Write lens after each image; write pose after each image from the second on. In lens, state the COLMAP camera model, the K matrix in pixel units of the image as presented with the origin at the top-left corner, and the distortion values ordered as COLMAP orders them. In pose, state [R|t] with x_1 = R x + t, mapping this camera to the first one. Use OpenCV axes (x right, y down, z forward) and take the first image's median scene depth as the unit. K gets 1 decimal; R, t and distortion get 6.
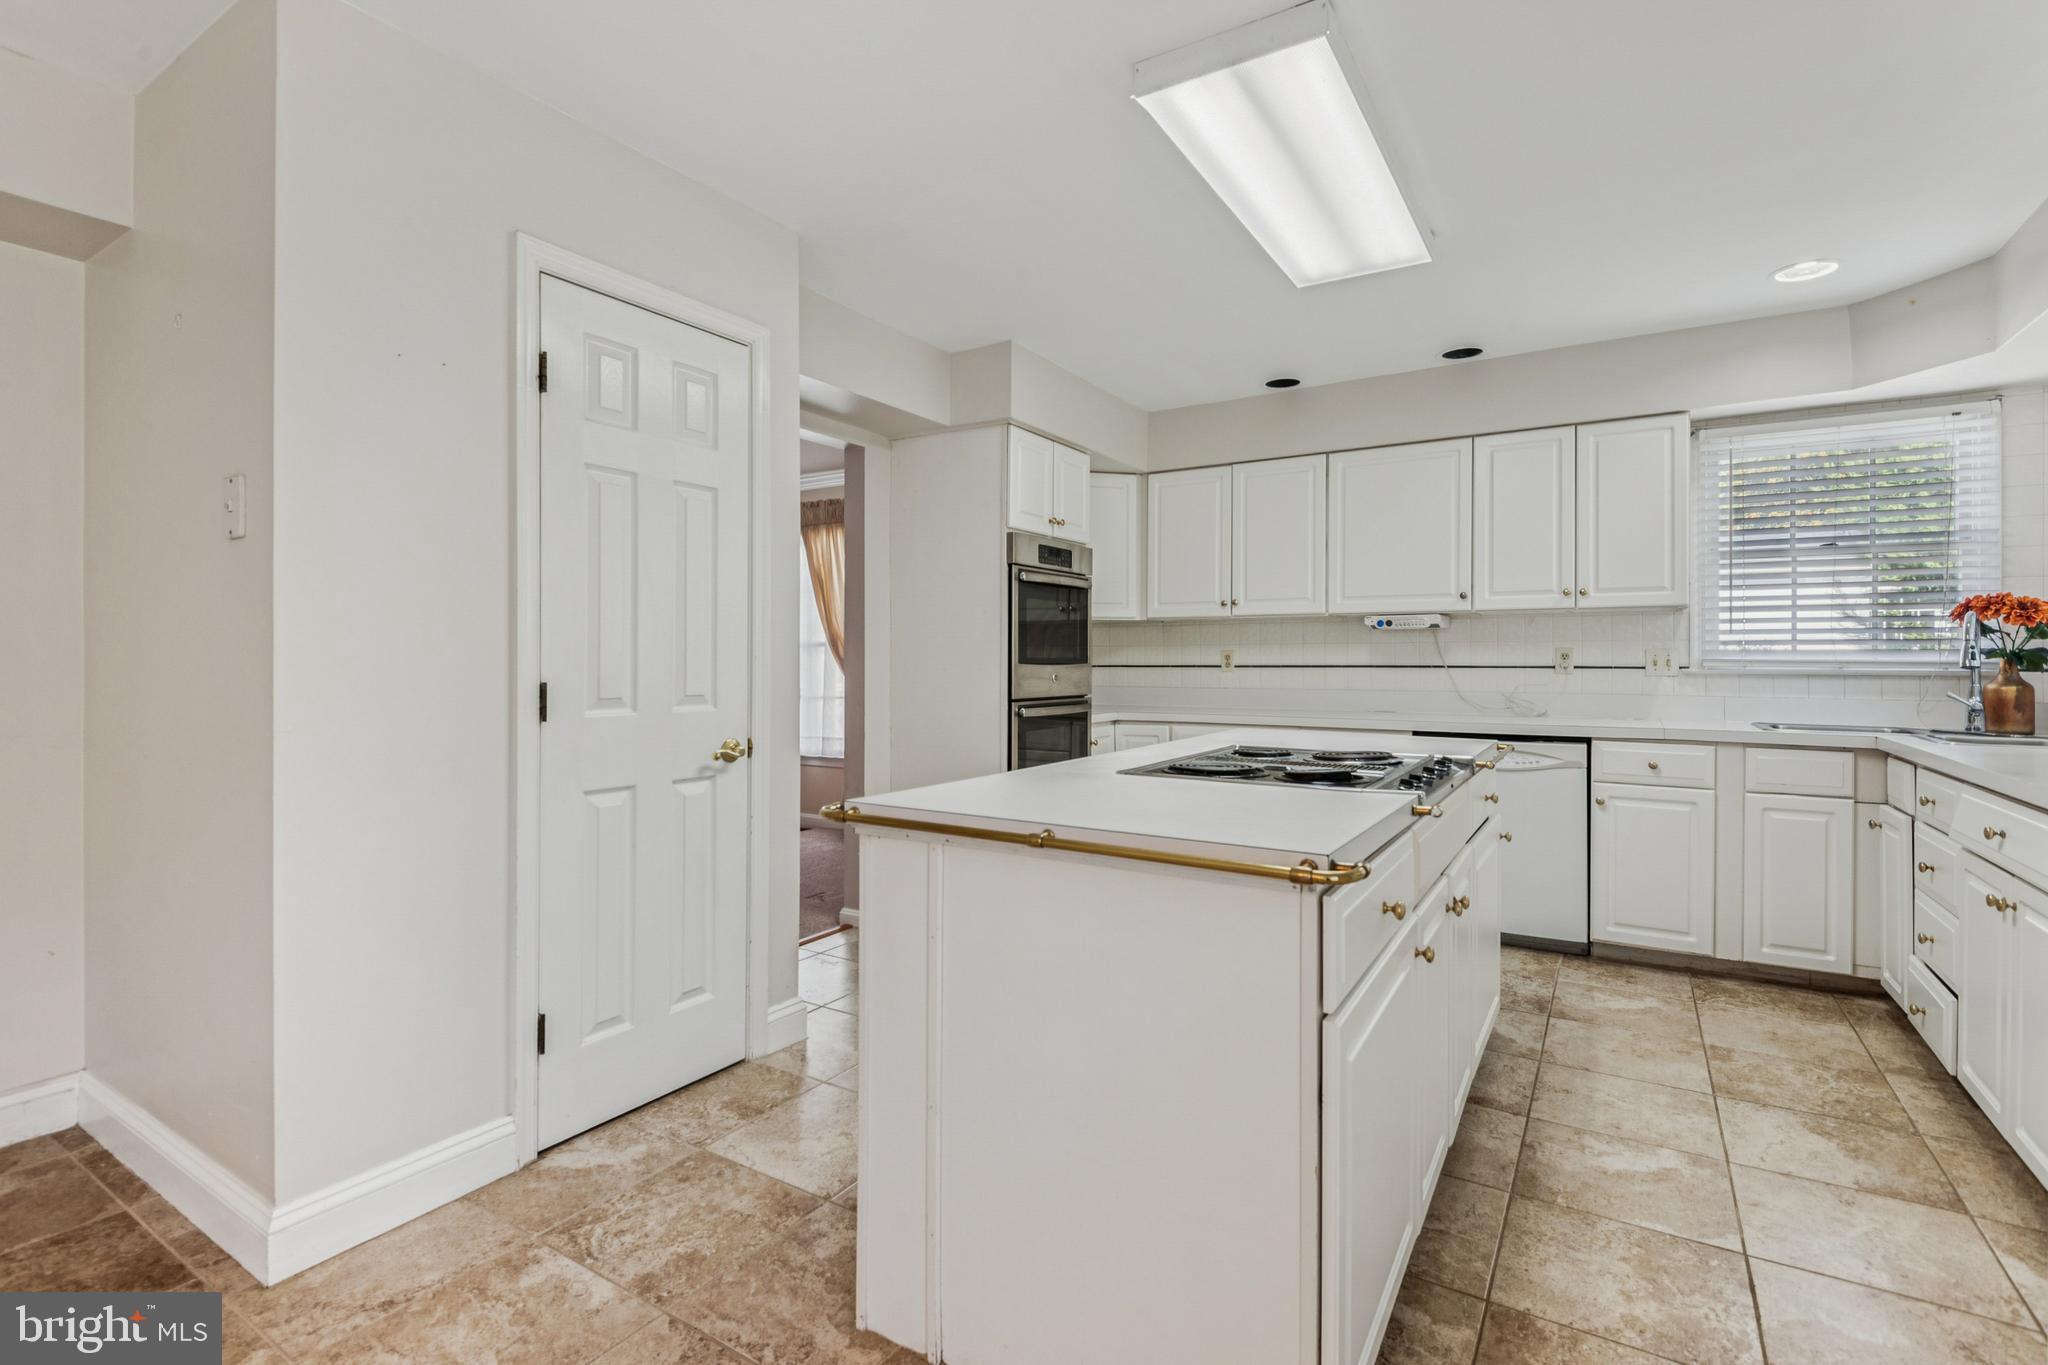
lens RADIAL K [[940.3, 0, 1019.3], [0, 940.3, 674.6], [0, 0, 1]] dist [-0.005404, -0.000863]
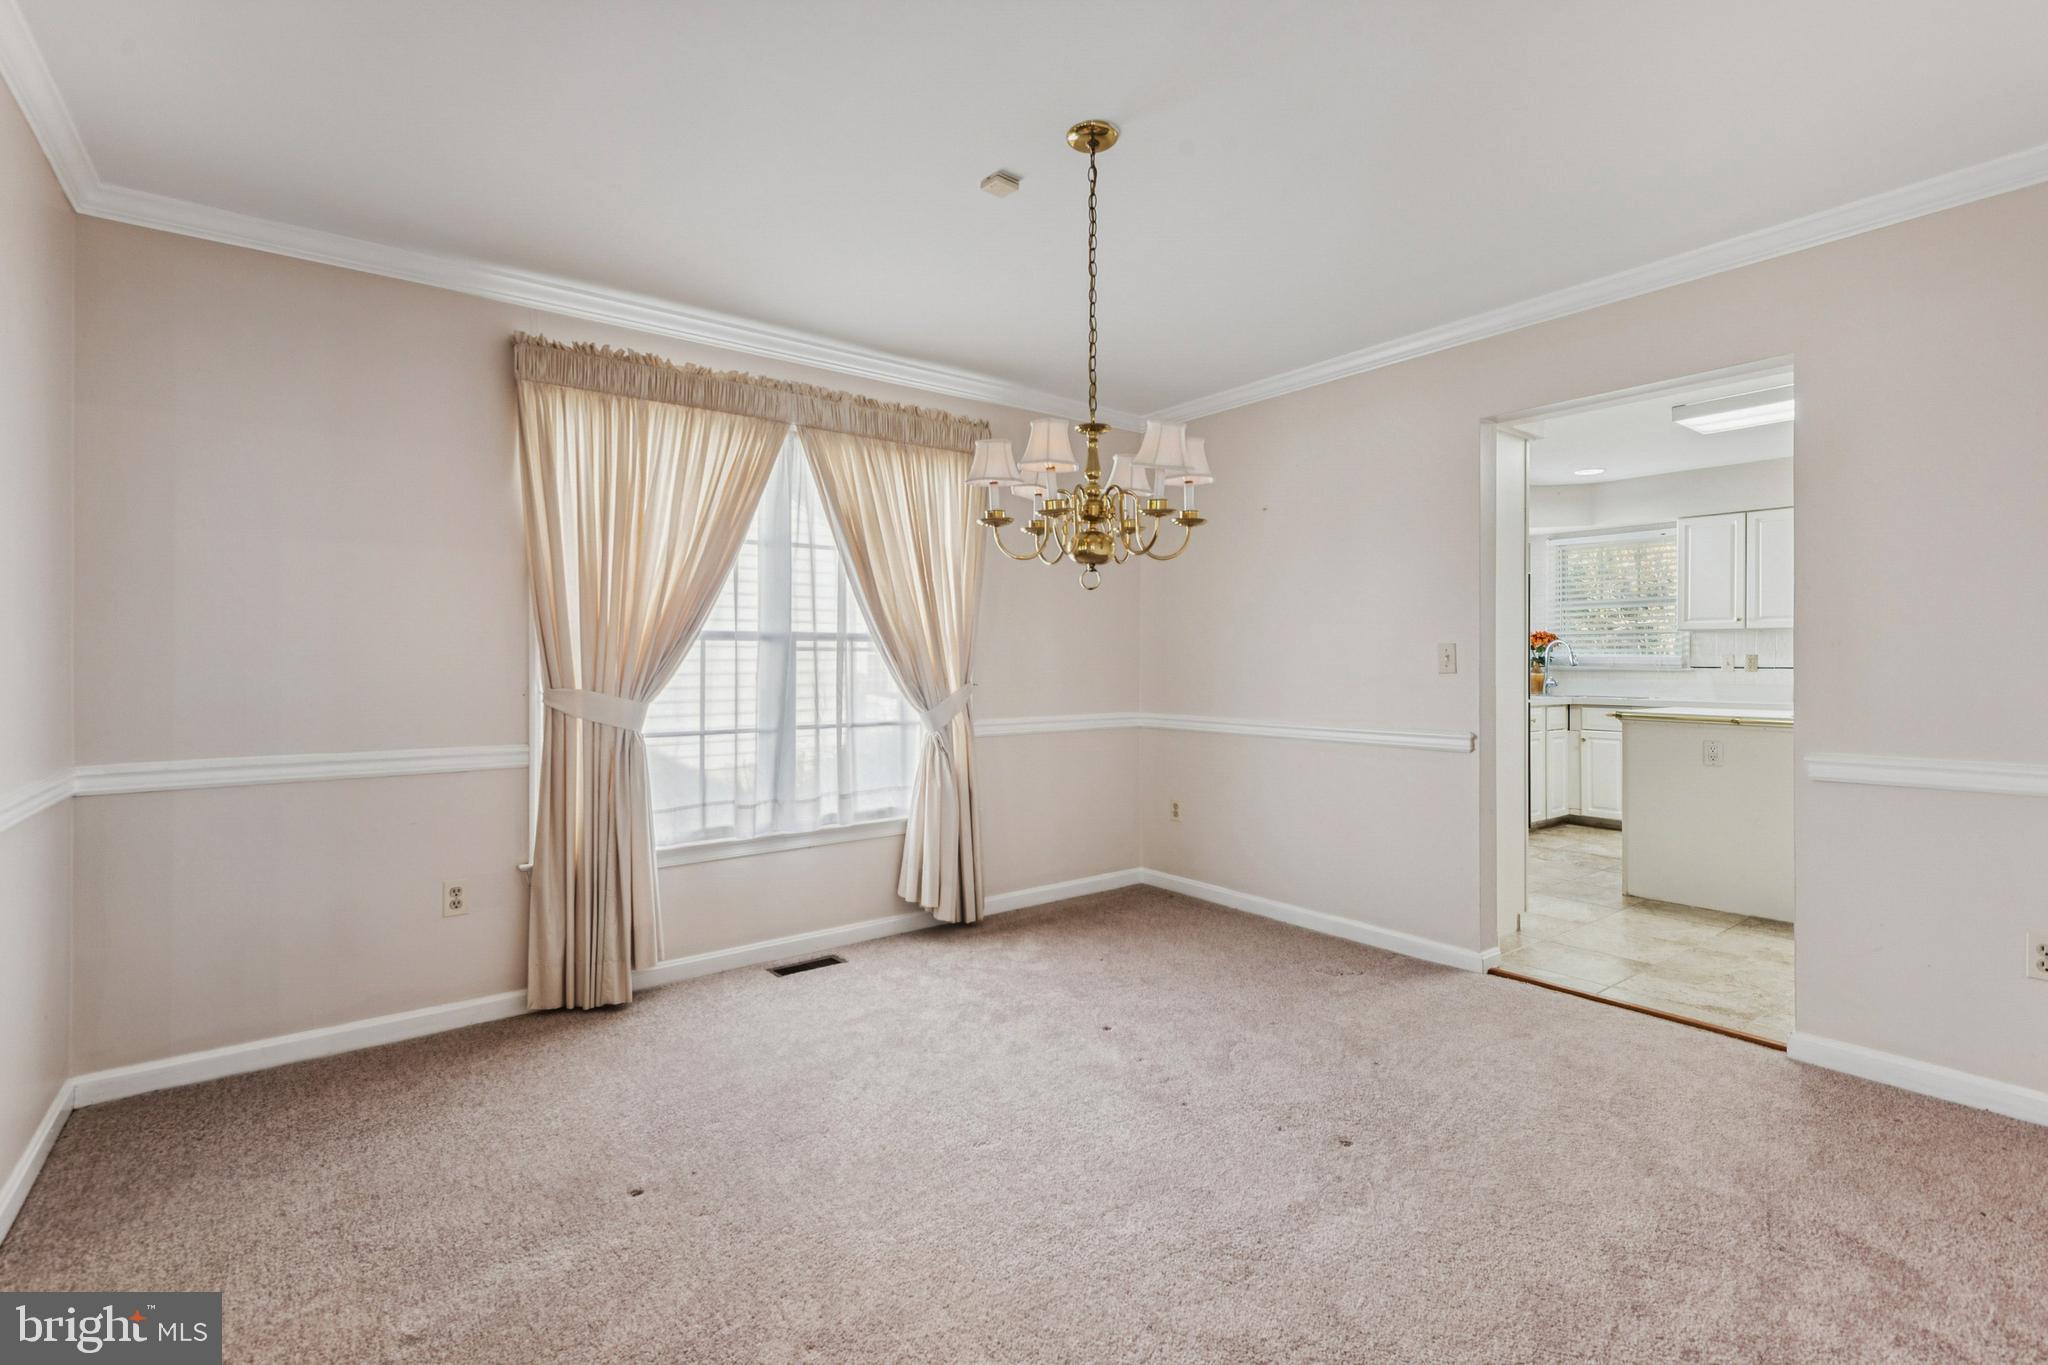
lens RADIAL K [[929.3, 0, 1023.8], [0, 929.3, 666.4], [0, 0, 1]] dist [0.015440, -0.004176]
pose [[0.335687, -0.006164, 0.941953, -1.784422], [0.012622, 0.999918, 0.002045, -0.029785], [-0.941889, 0.011202, 0.335737, 1.707719]]
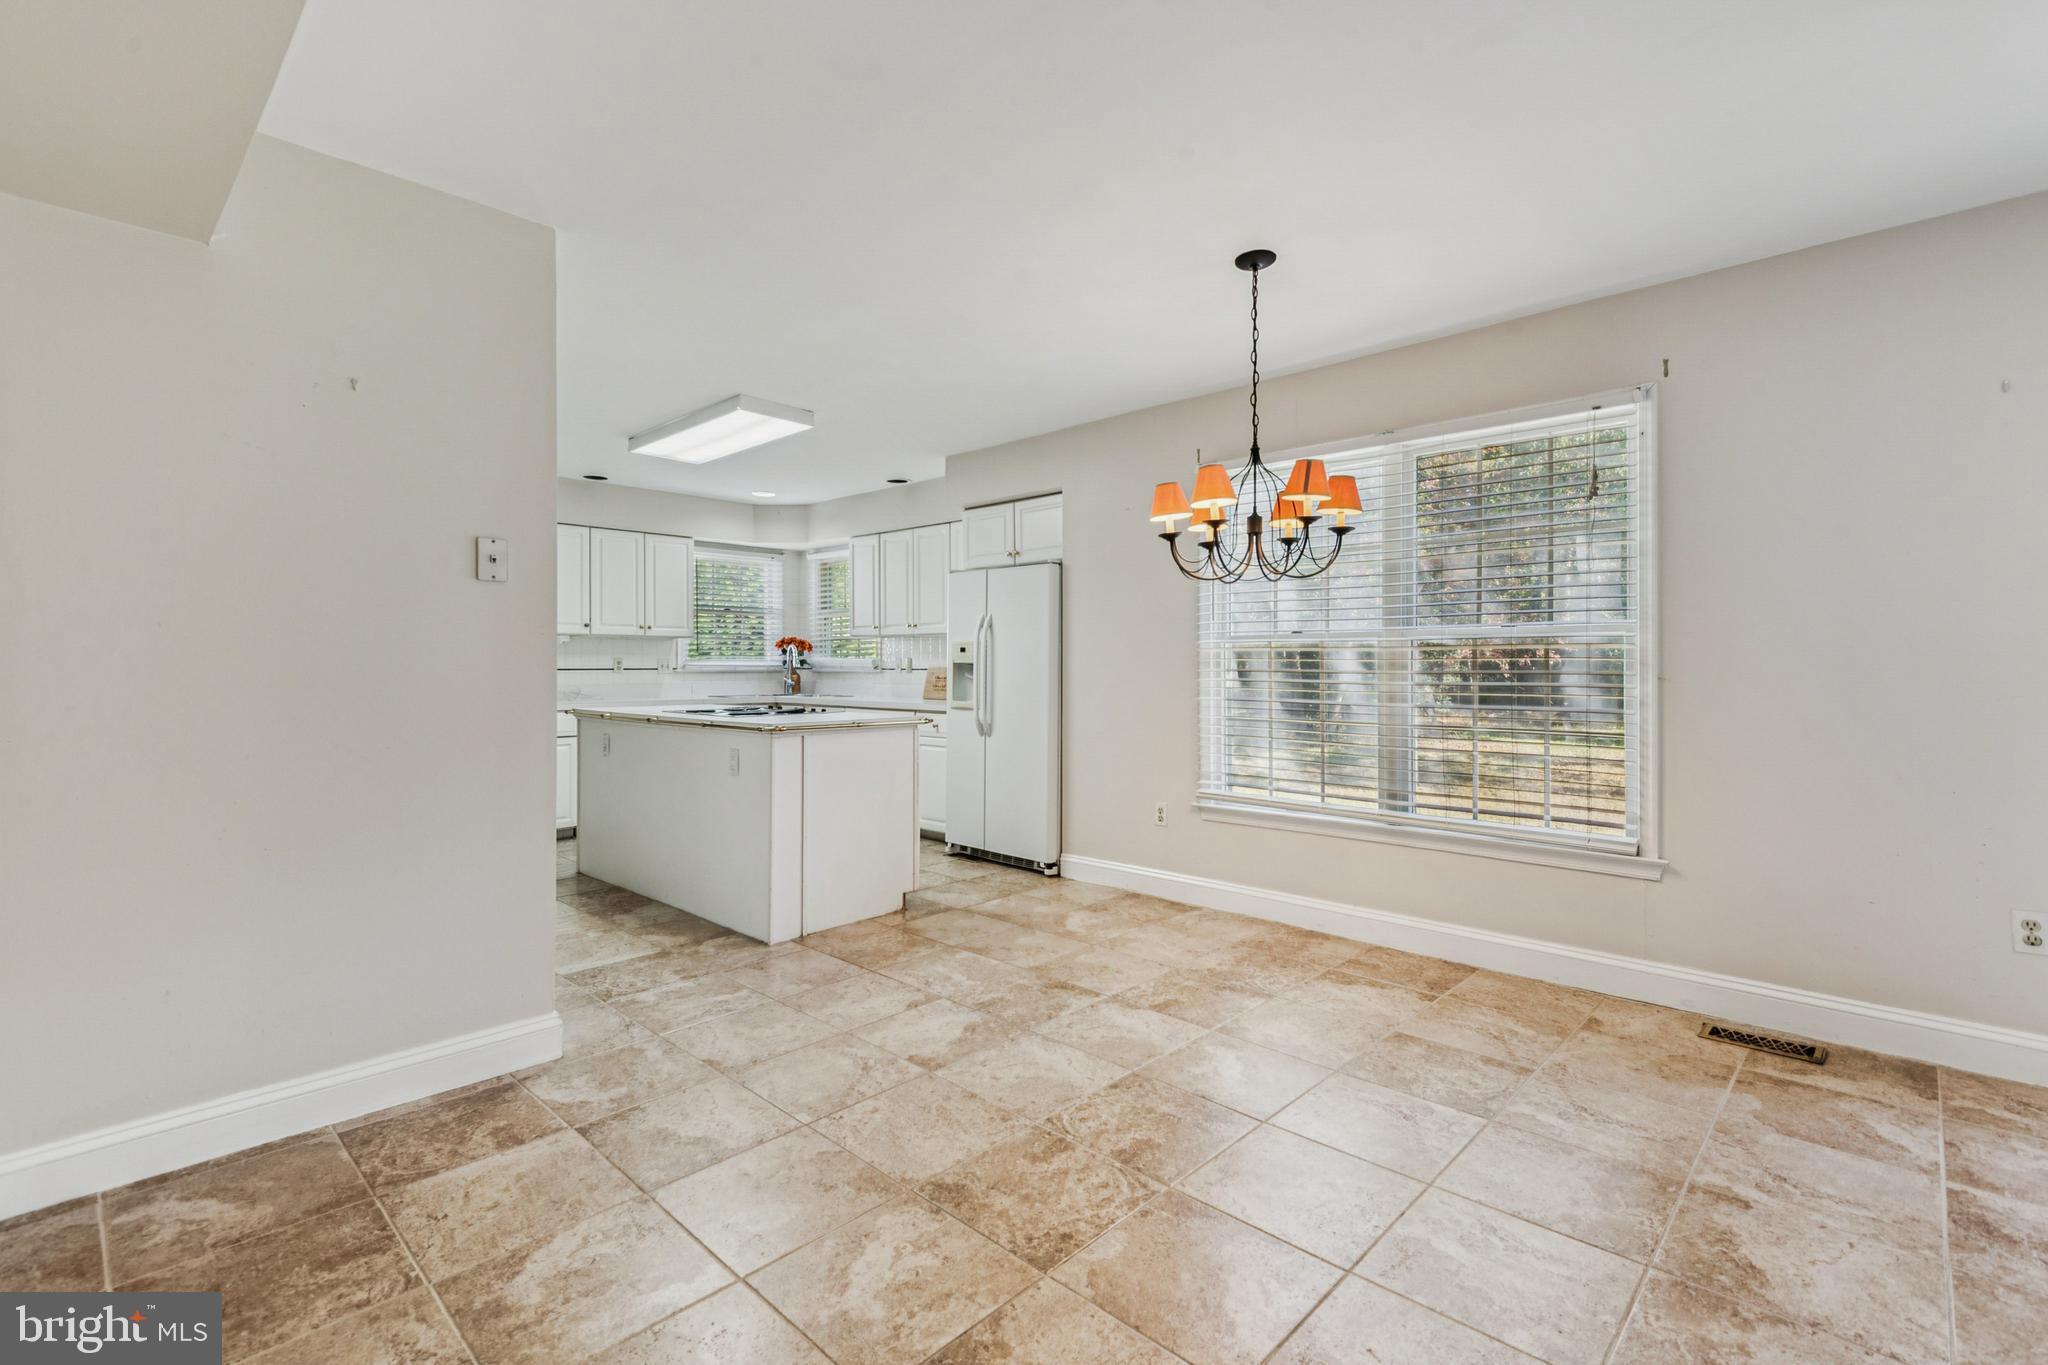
lens RADIAL K [[929.3, 0, 1018.9], [0, 929.3, 673.5], [0, 0, 1]] dist [0.015440, -0.004176]
pose [[0.198865, -0.007434, 0.979999, -1.434444], [0.012447, 0.999910, 0.005059, 0.001401], [-0.979948, 0.011192, 0.198940, -0.058570]]
